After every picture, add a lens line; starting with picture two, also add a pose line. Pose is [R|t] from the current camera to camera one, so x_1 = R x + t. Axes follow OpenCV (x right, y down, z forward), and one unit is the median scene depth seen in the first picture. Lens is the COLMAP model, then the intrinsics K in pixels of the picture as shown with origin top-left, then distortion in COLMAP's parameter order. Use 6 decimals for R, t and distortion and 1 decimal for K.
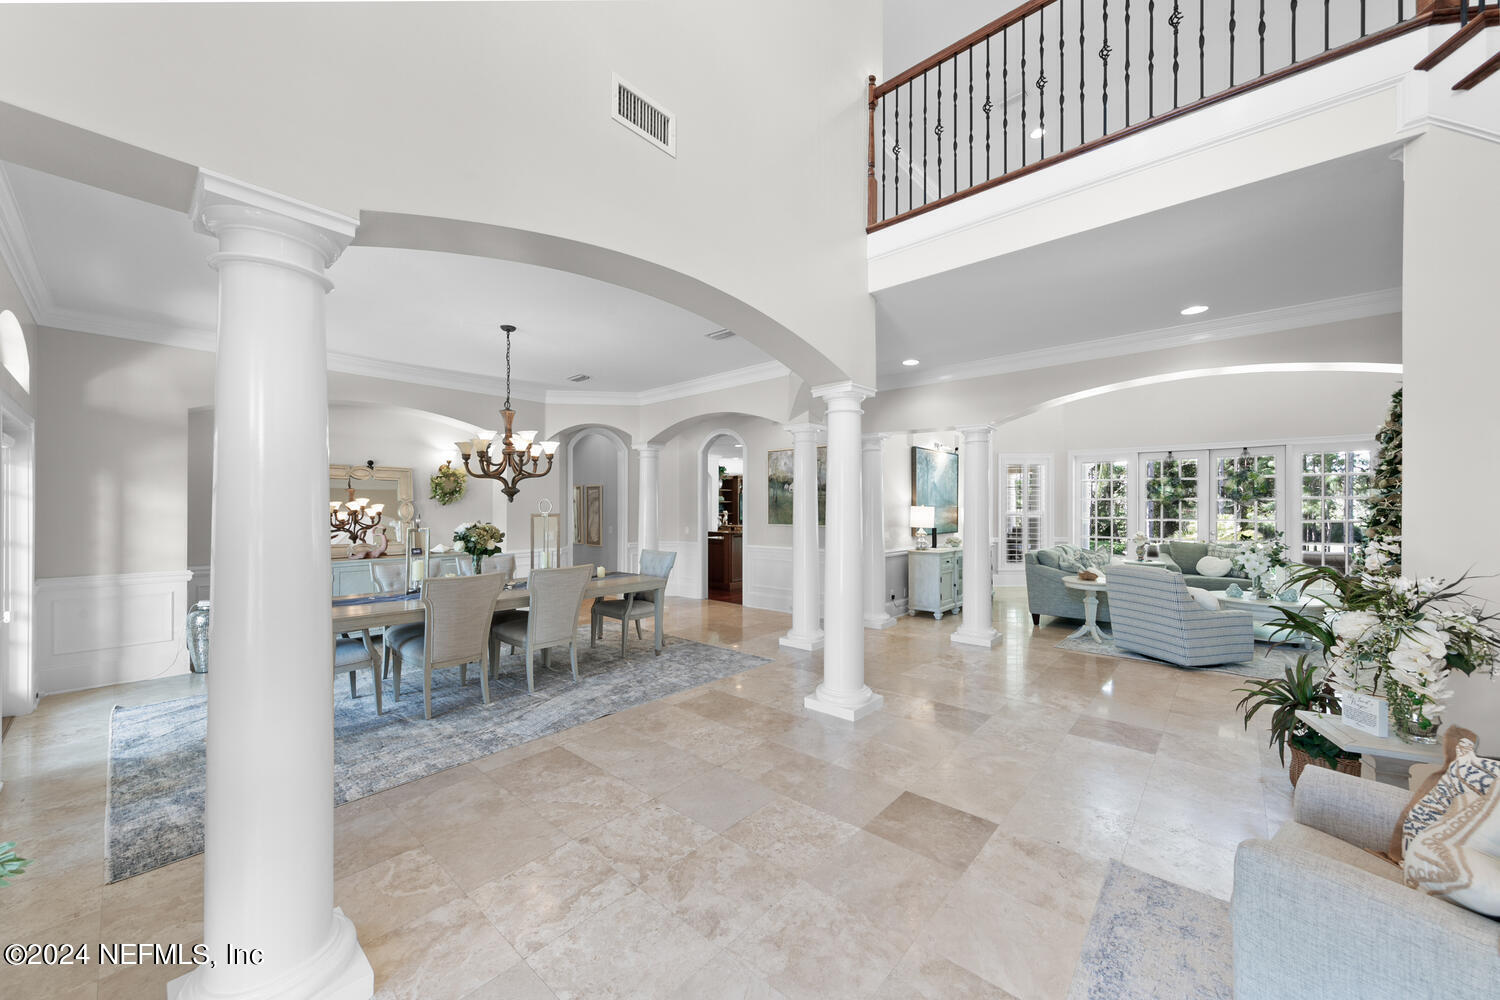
lens RADIAL K [[557.9, 0, 745.8], [0, 557.9, 506.8], [0, 0, 1]] dist [0.001252, -0.000053]
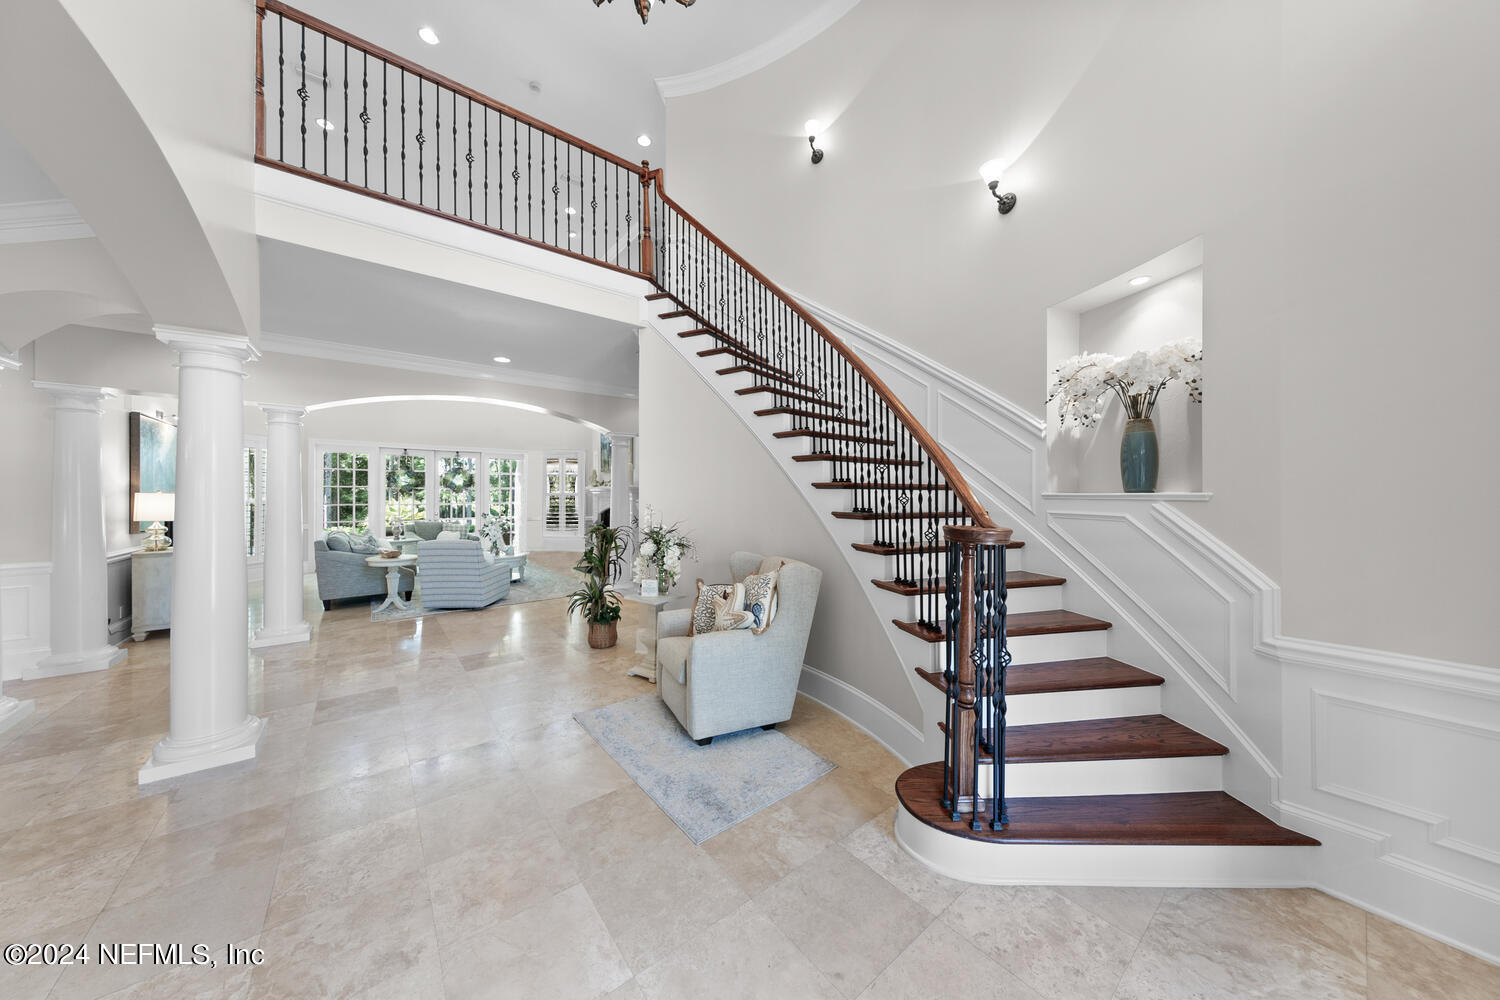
lens RADIAL K [[503.6, 0, 746.3], [0, 503.6, 496.4], [0, 0, 1]] dist [0.001399, 0.000042]
pose [[0.146407, -0.003698, 0.989218, -0.305518], [-0.001198, 0.999992, 0.003915, -0.000314], [-0.989224, -0.001758, 0.146401, 0.128965]]
